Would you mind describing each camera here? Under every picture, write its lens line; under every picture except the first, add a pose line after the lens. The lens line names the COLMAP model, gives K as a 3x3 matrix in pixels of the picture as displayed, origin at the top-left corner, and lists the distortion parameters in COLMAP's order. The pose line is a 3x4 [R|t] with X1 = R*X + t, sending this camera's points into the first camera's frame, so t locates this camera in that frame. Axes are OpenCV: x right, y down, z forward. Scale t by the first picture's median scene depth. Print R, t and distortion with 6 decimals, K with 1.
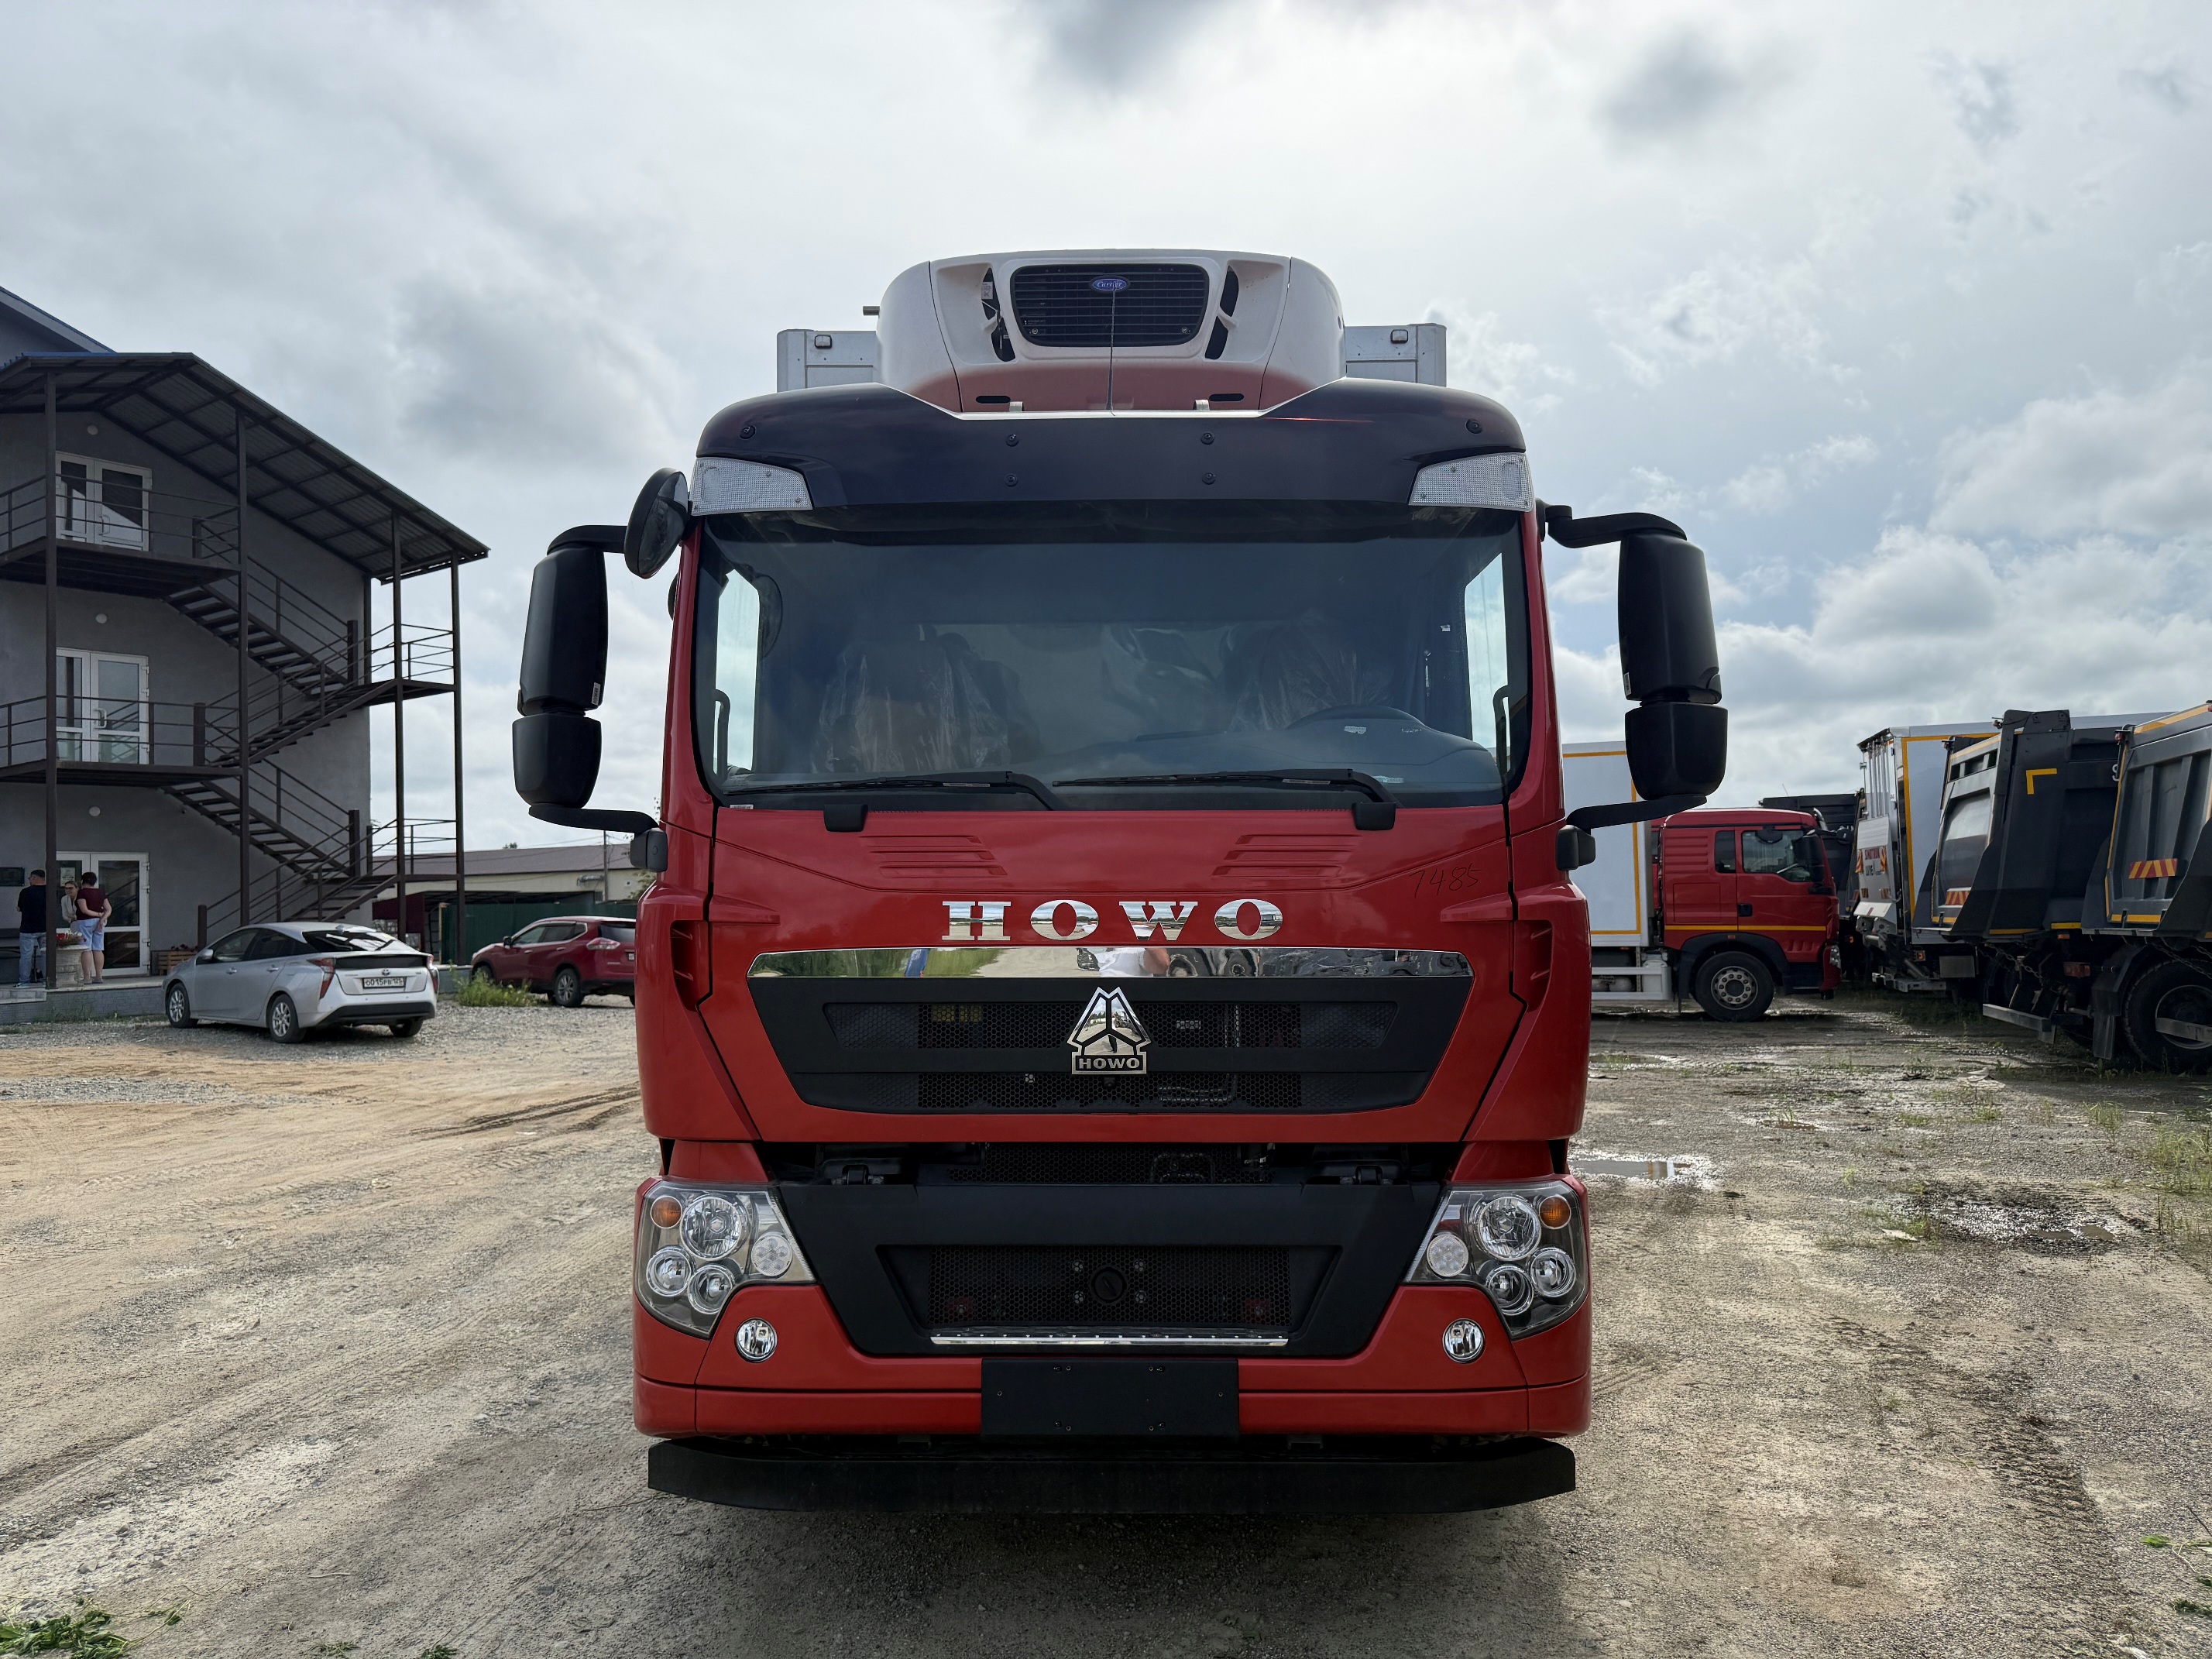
lens RADIAL K [[1566.0, 0, 1103.6], [0, 1566.0, 815.3], [0, 0, 1]] dist [0.035378, -0.038619]
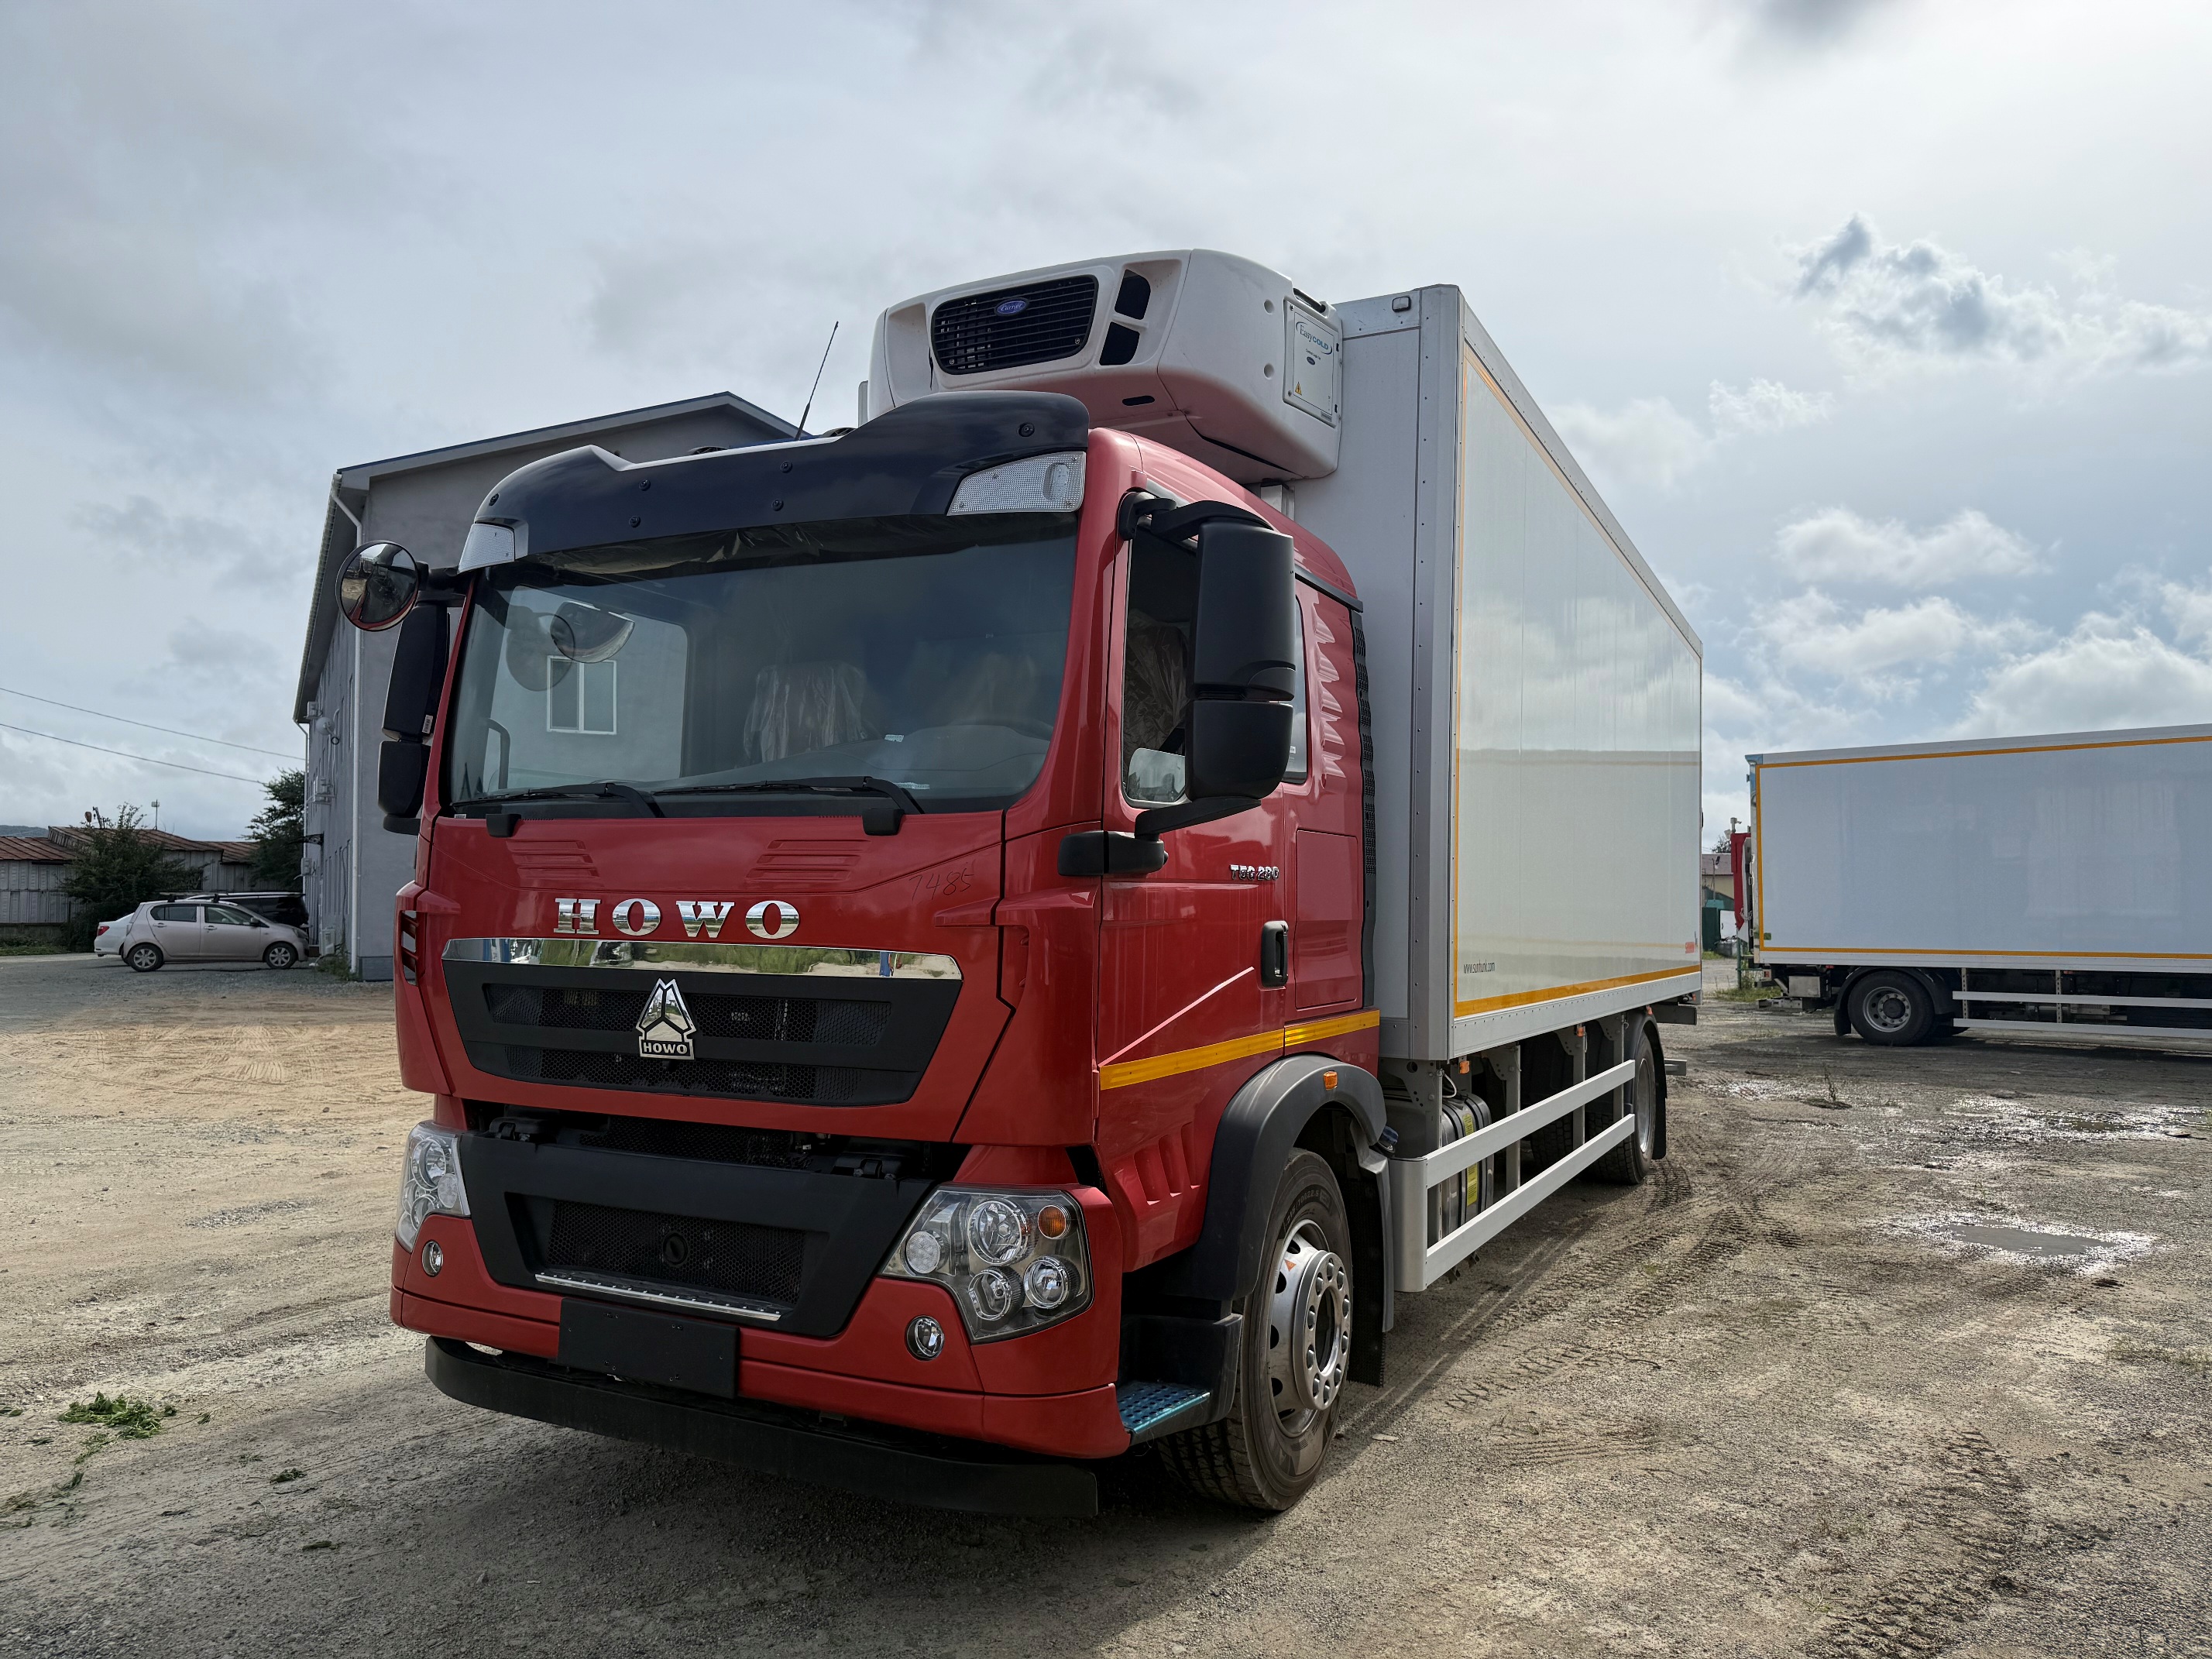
lens RADIAL K [[1566.0, 0, 1117.7], [0, 1566.0, 826.9], [0, 0, 1]] dist [0.035378, -0.038619]
pose [[0.896576, -0.005235, -0.442860, 0.679184], [0.008525, 0.999949, 0.005440, -0.000671], [0.442809, -0.008652, 0.896574, 0.129249]]
